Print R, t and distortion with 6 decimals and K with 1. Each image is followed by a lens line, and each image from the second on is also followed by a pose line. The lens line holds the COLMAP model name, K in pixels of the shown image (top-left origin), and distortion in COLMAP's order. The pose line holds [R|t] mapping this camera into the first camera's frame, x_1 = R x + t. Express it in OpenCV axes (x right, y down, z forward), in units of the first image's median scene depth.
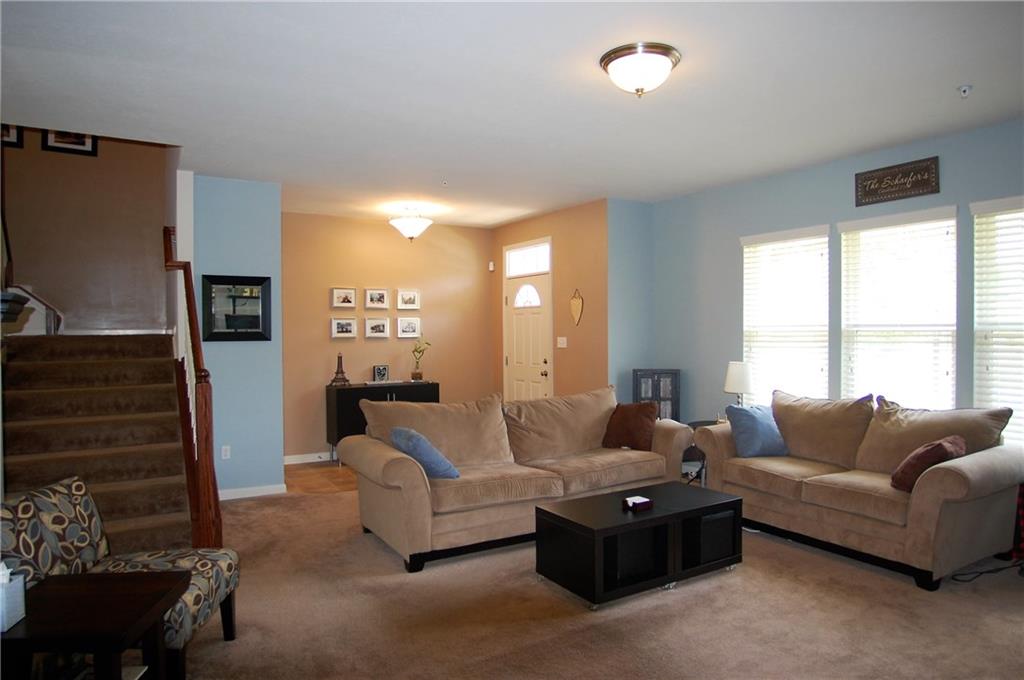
lens RADIAL K [[631.7, 0, 510.1], [0, 631.7, 340.5], [0, 0, 1]] dist [0.005670, 0.000114]
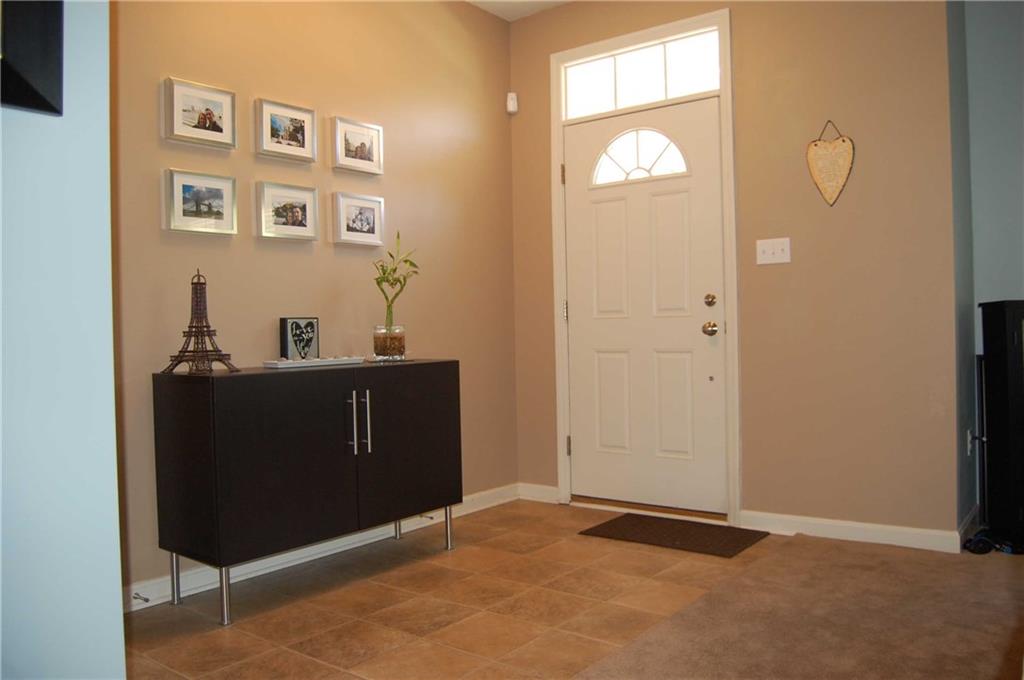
lens RADIAL K [[774.3, 0, 512.6], [0, 774.3, 335.9], [0, 0, 1]] dist [-0.050080, 0.003074]
pose [[0.927828, -0.015208, 0.372699, -0.258103], [0.019646, 0.999774, -0.008113, 0.057136], [-0.372491, 0.014849, 0.927917, 0.547884]]
